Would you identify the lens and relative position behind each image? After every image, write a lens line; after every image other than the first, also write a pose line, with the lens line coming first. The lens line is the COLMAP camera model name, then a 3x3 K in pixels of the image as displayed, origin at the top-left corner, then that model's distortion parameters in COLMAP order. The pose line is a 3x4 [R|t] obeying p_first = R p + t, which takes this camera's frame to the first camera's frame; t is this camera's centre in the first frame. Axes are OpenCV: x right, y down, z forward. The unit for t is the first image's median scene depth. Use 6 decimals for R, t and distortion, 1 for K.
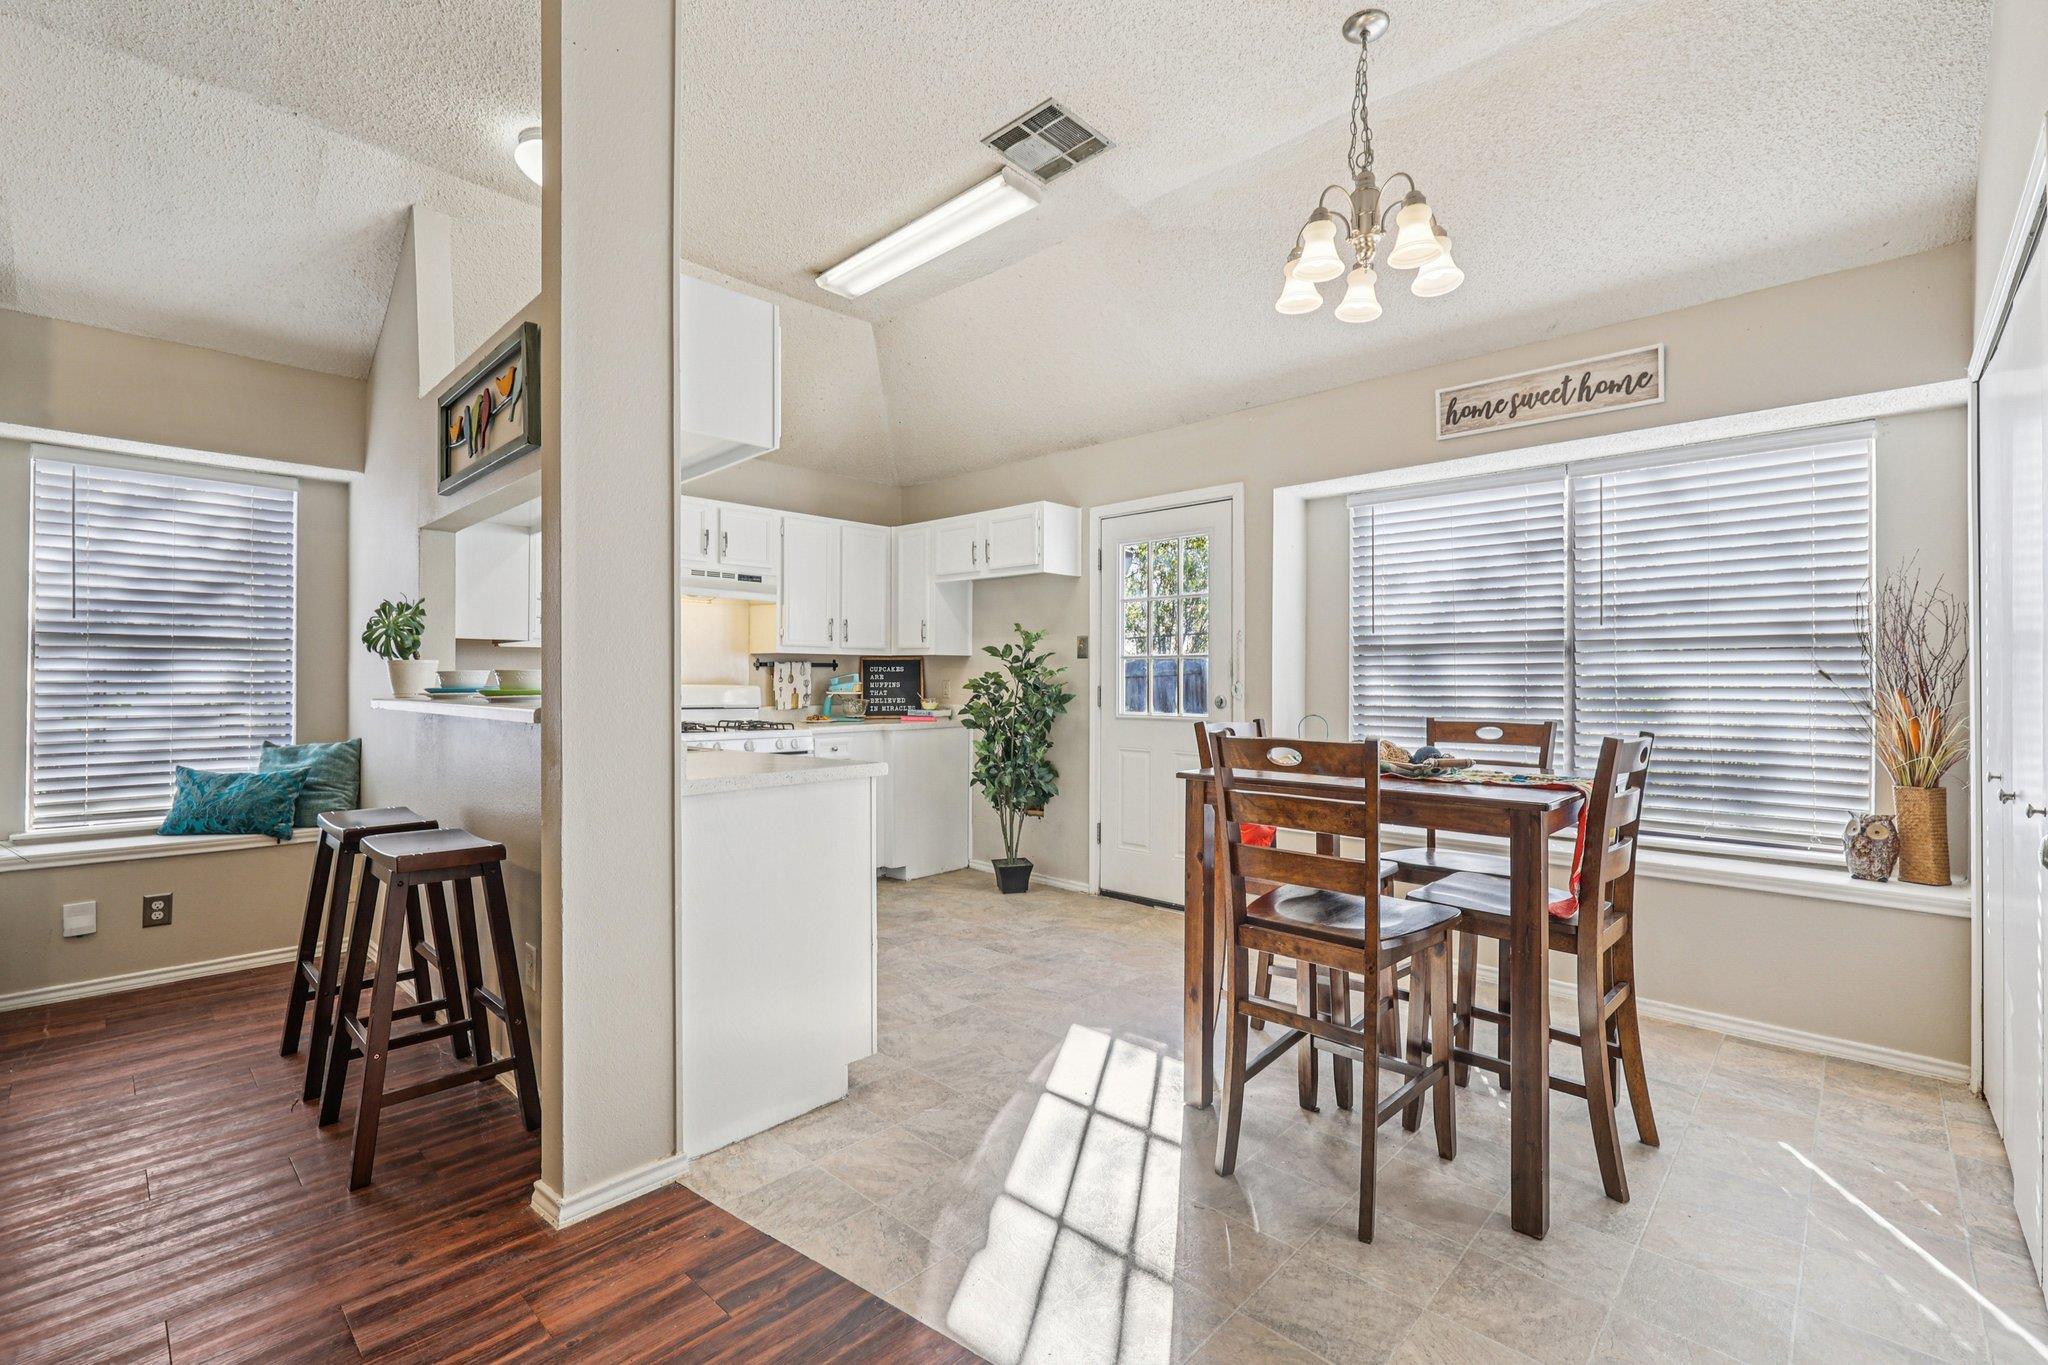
lens RADIAL K [[882.2, 0, 1026.2], [0, 882.2, 669.6], [0, 0, 1]] dist [-0.001301, 0.001120]
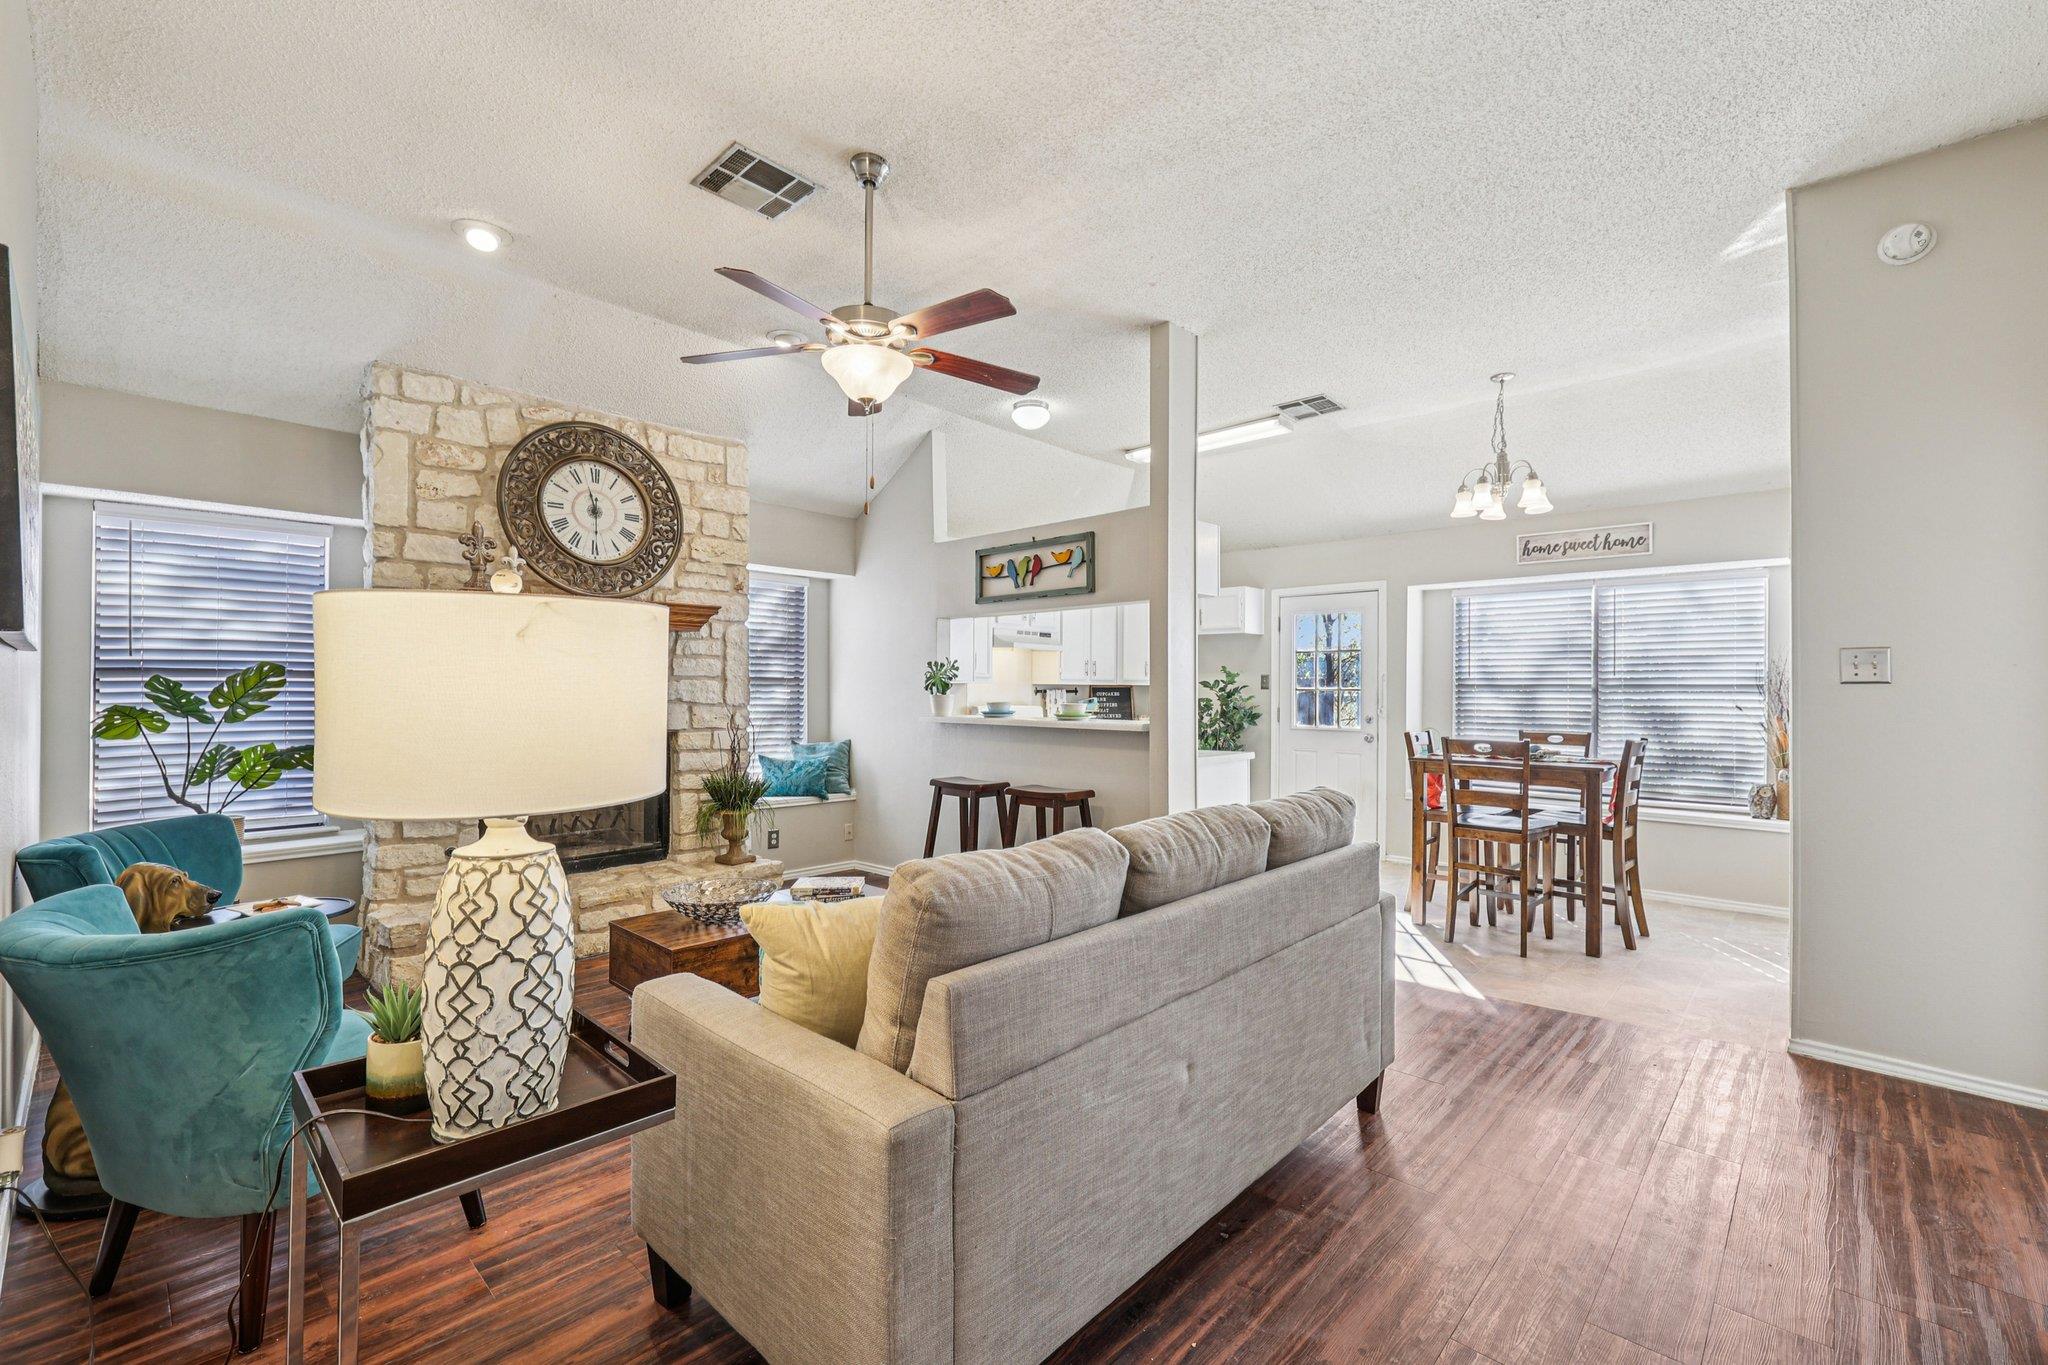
lens RADIAL K [[882.2, 0, 1016.9], [0, 882.2, 677.6], [0, 0, 1]] dist [-0.001301, 0.001120]
pose [[0.999948, 0.005548, 0.008544, -0.547624], [-0.005533, 0.999983, -0.001723, -0.040953], [-0.008553, 0.001675, 0.999962, -0.735163]]
